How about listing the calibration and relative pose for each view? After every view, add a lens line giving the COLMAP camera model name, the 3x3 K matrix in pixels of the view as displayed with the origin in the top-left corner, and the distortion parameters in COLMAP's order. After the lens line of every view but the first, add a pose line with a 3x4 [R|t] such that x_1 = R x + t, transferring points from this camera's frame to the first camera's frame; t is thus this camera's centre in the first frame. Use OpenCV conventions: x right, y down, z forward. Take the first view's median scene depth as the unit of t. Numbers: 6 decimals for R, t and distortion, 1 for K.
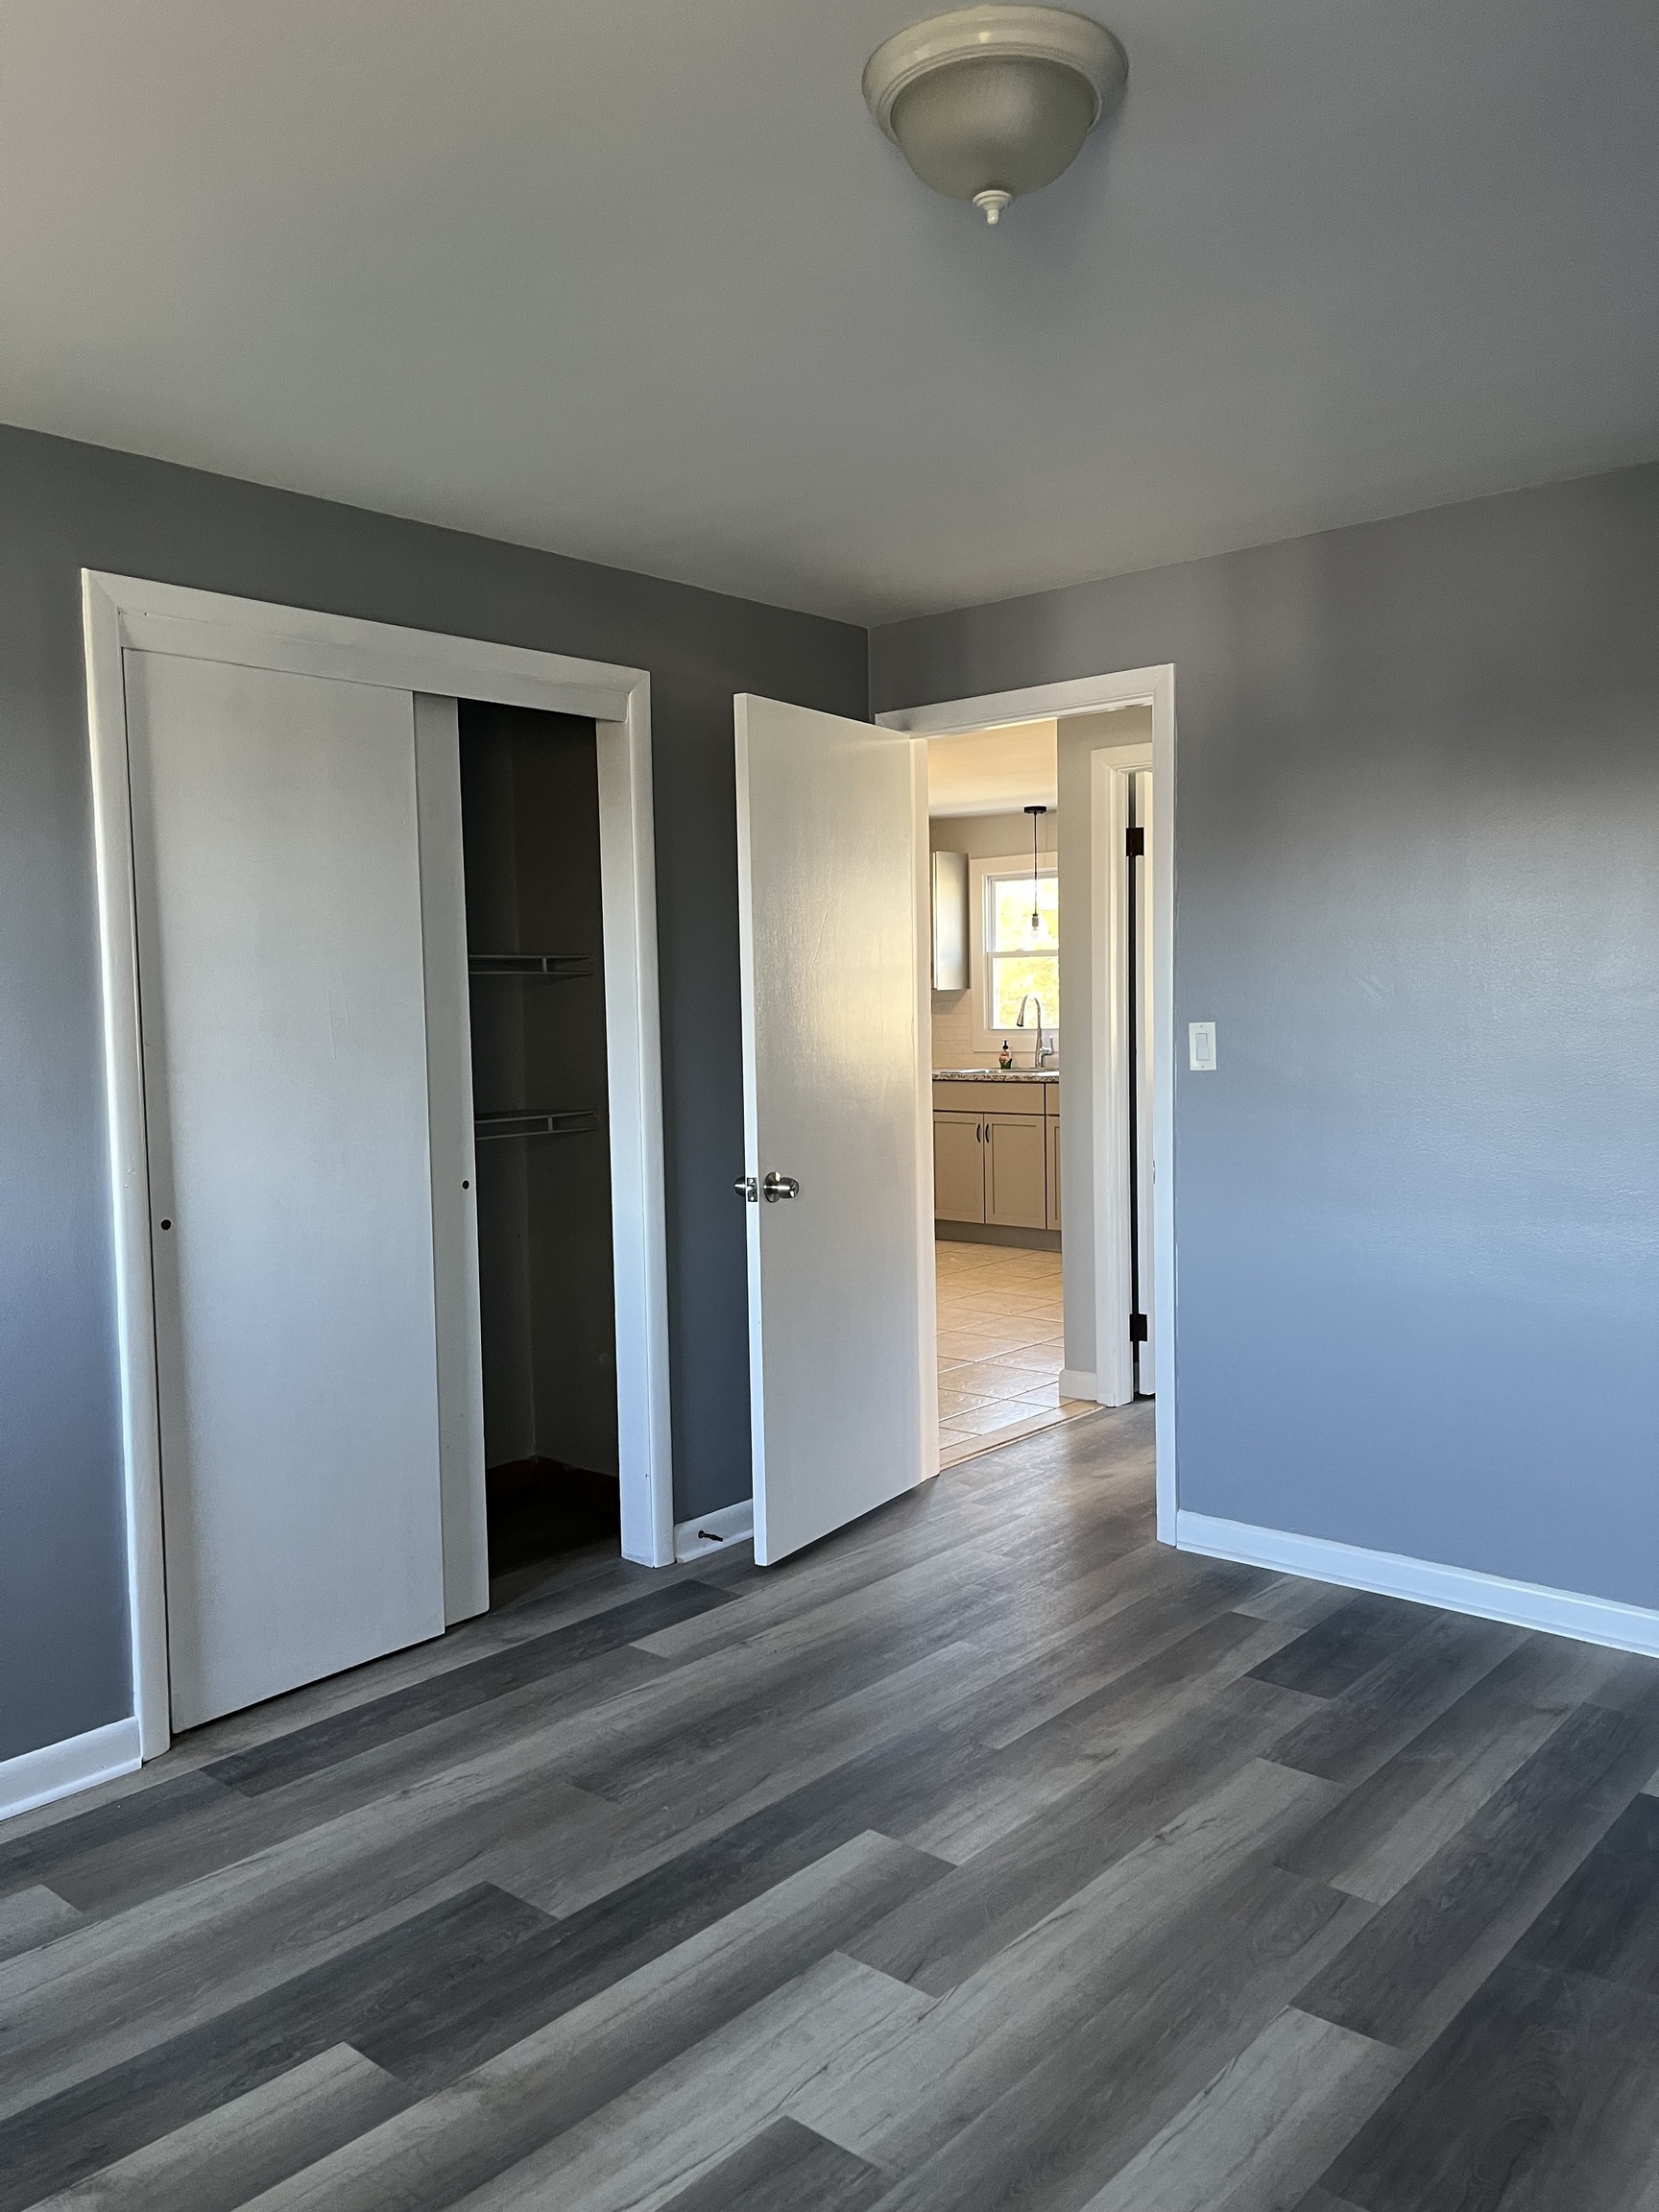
lens RADIAL K [[1668.1, 0, 826.2], [0, 1668.1, 1118.7], [0, 0, 1]] dist [0.064552, -0.086741]
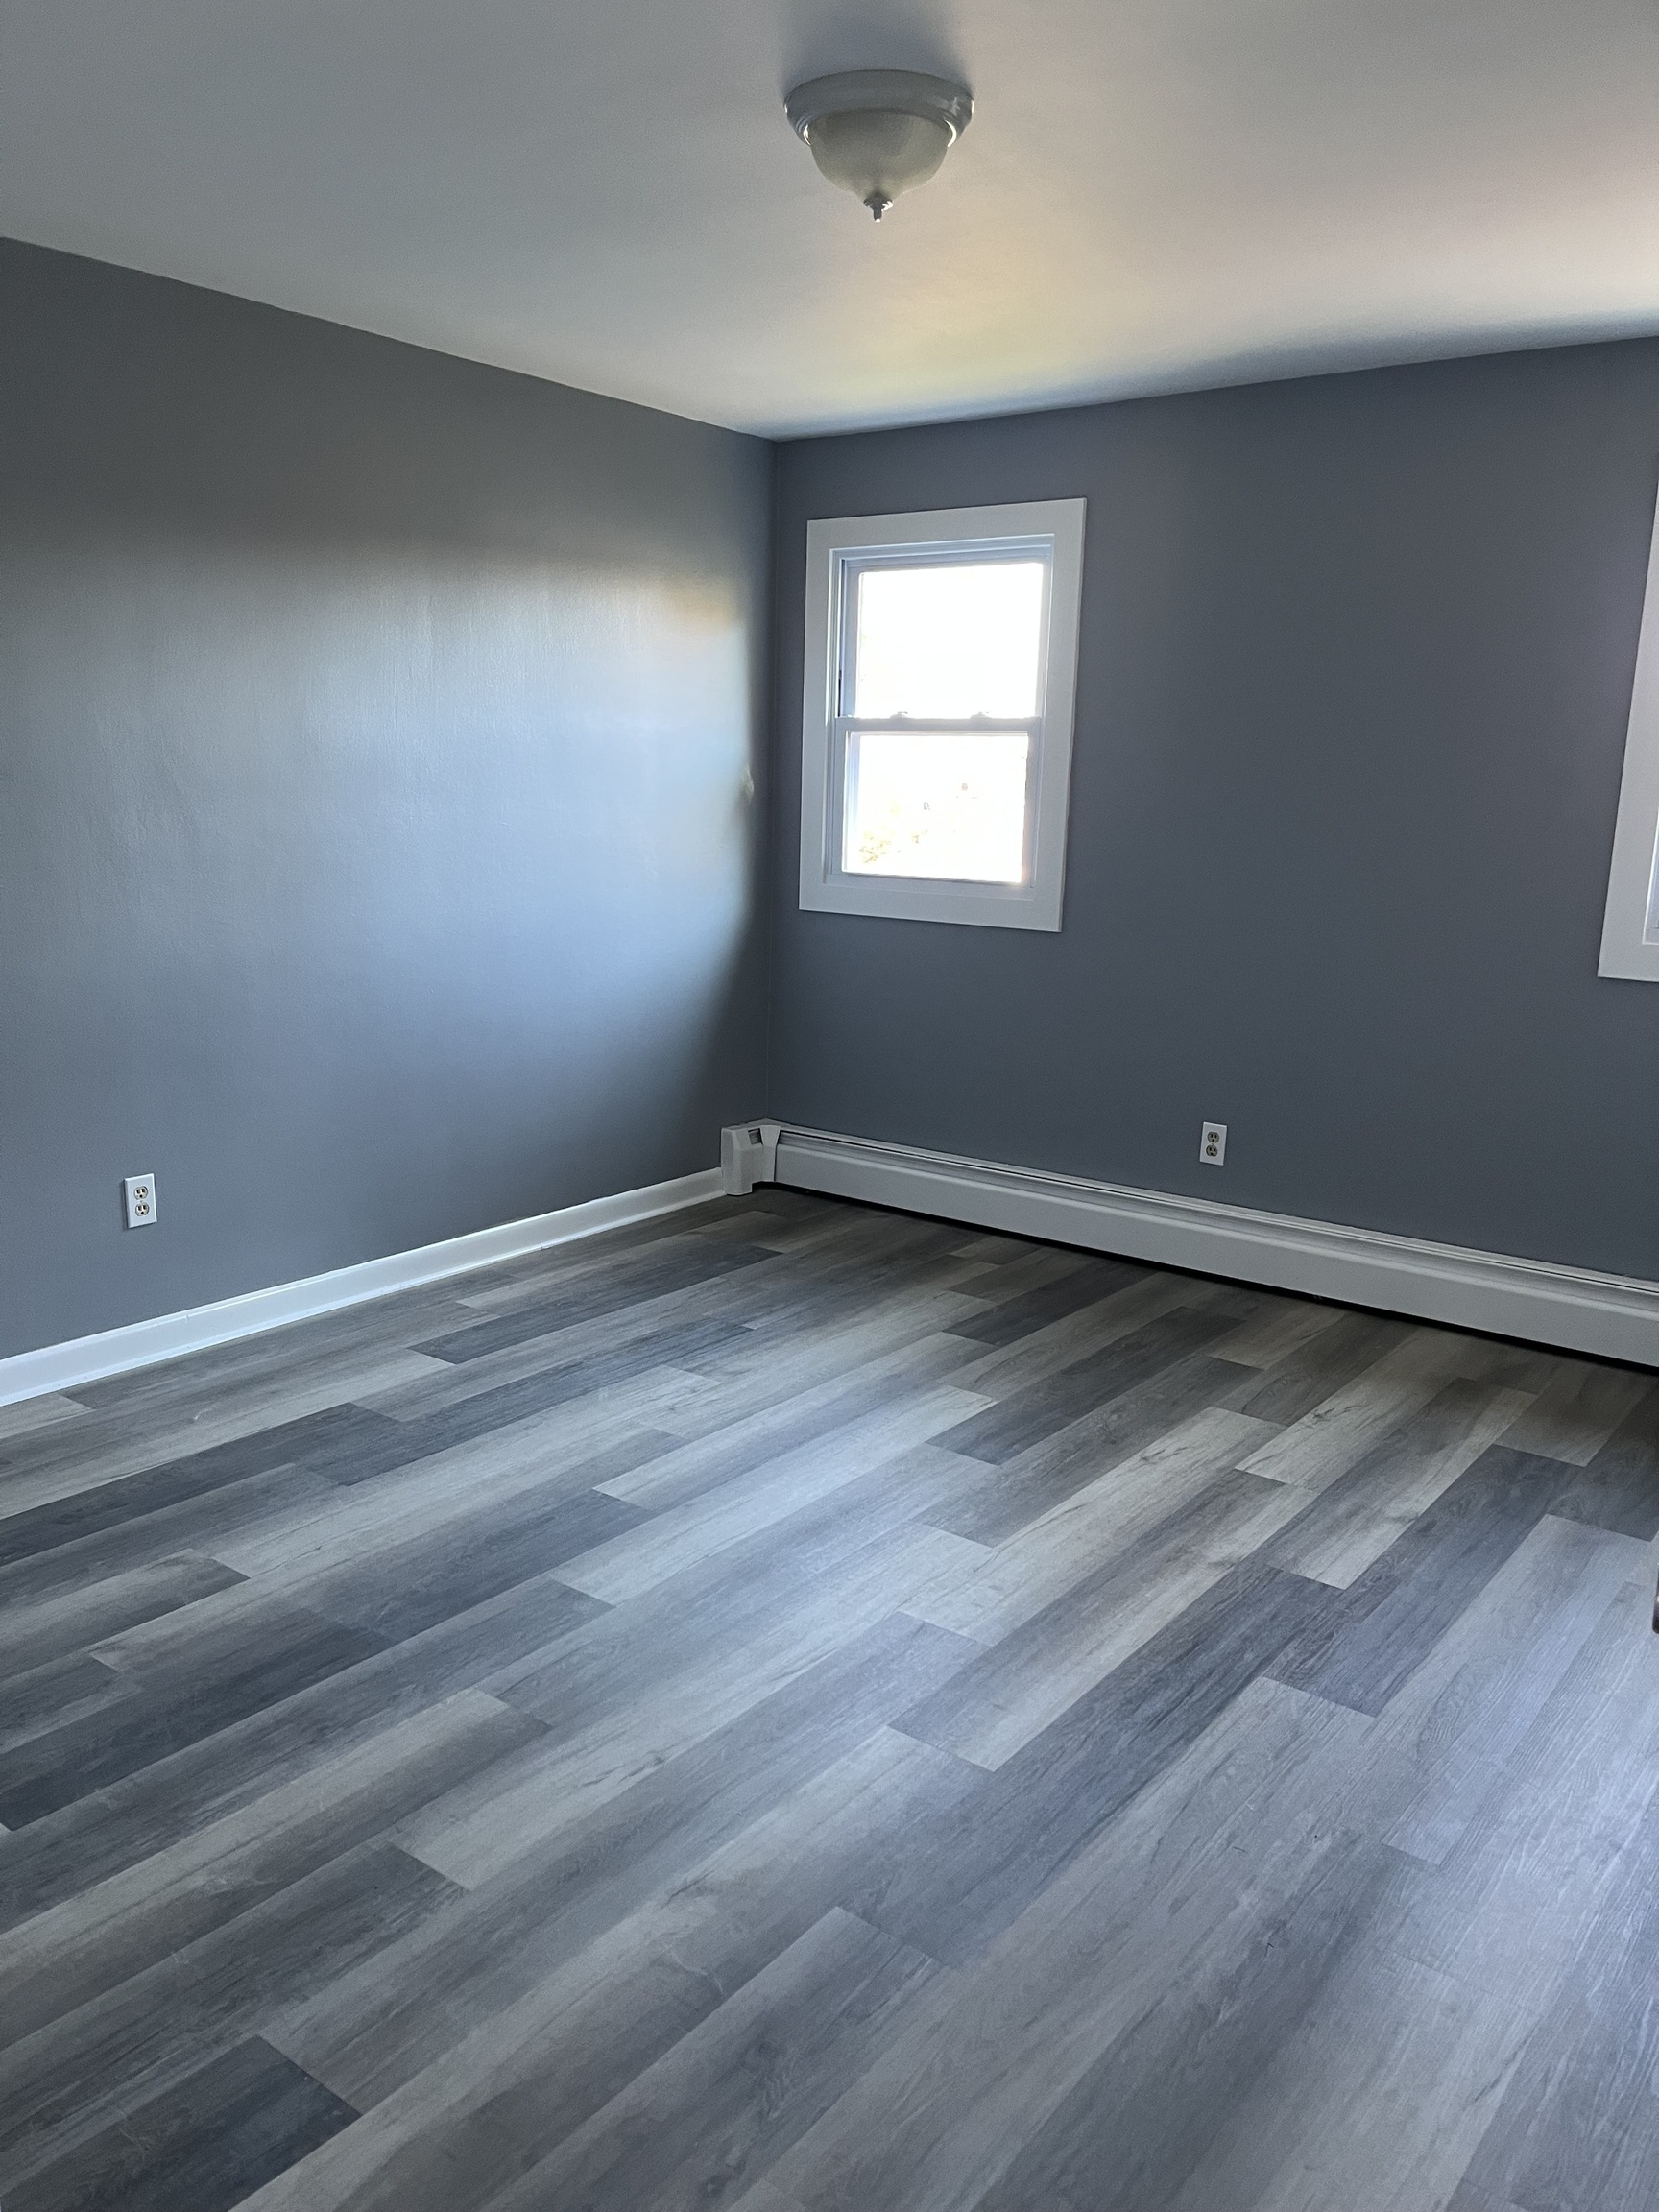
lens RADIAL K [[1668.1, 0, 780.7], [0, 1668.1, 1112.3], [0, 0, 1]] dist [0.064552, -0.086741]
pose [[-0.998904, 0.006854, -0.046298, 0.182248], [-0.006382, 0.960036, 0.279803, -0.149362], [0.046366, 0.279792, -0.958940, 1.837358]]
